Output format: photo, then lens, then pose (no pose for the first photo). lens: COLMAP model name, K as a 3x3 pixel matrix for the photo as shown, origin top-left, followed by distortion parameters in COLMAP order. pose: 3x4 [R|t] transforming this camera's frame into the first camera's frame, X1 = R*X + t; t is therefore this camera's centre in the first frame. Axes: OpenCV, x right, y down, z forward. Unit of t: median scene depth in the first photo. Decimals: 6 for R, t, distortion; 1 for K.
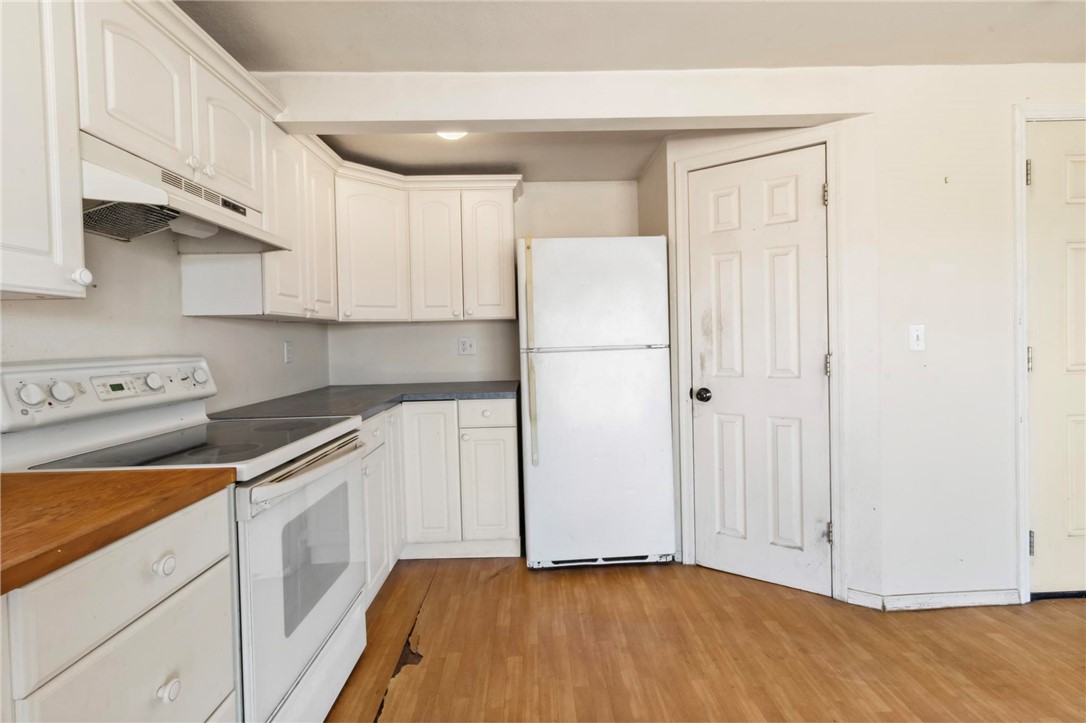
lens RADIAL K [[499.4, 0, 553.1], [0, 499.4, 346.0], [0, 0, 1]] dist [0.000279, 0.000645]
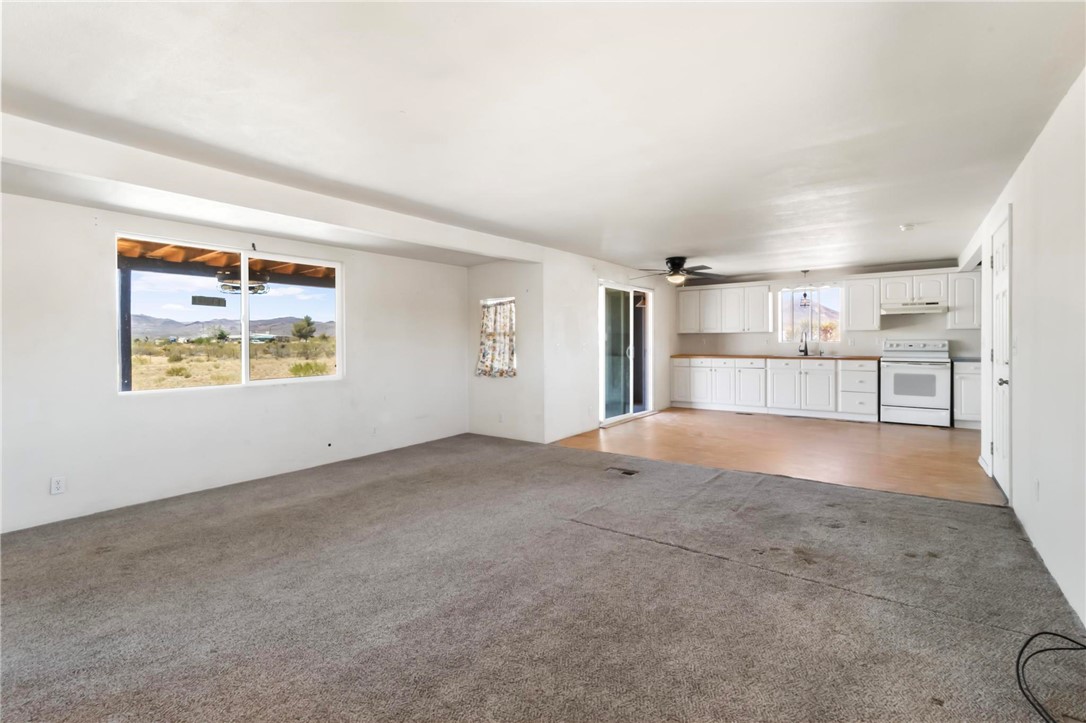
lens RADIAL K [[499.4, 0, 547.0], [0, 499.4, 343.0], [0, 0, 1]] dist [0.000279, 0.000645]
pose [[-0.609998, 0.034487, -0.791652, 4.627293], [0.010043, 0.999309, 0.035795, -0.139214], [0.792340, 0.013884, -0.609922, 1.037728]]
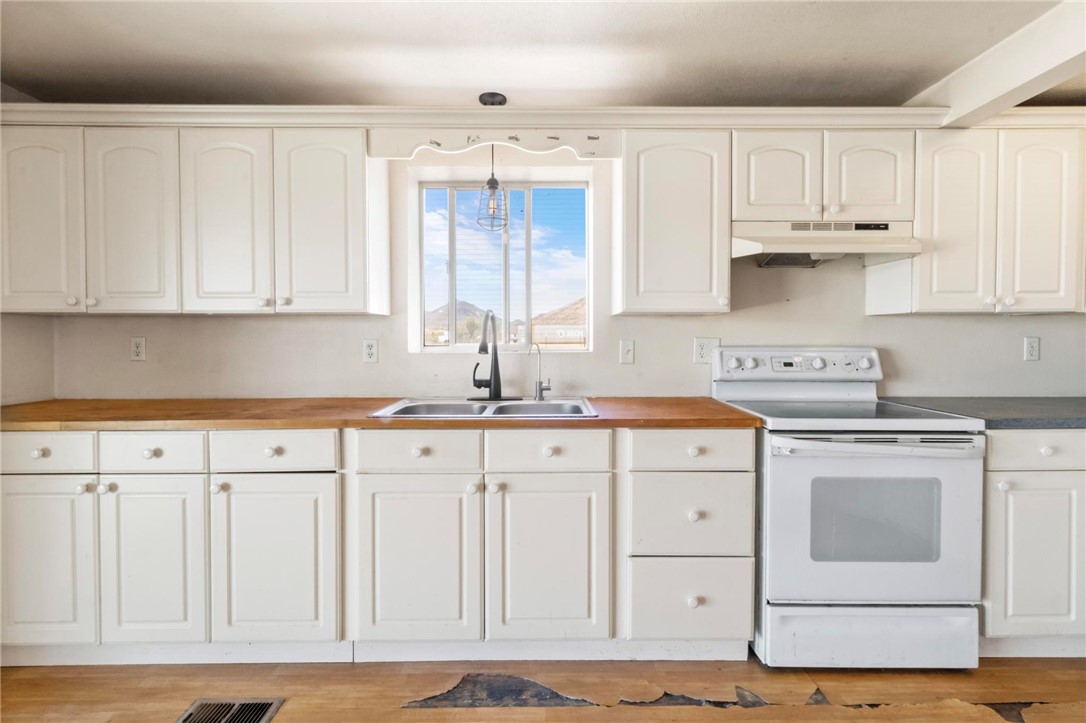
lens RADIAL K [[499.4, 0, 540.3], [0, 499.4, 348.1], [0, 0, 1]] dist [0.000279, 0.000645]
pose [[-0.033424, 0.046953, -0.998338, 0.641652], [-0.016613, 0.998732, 0.047528, -0.027402], [0.999303, 0.018174, -0.032601, 0.245649]]
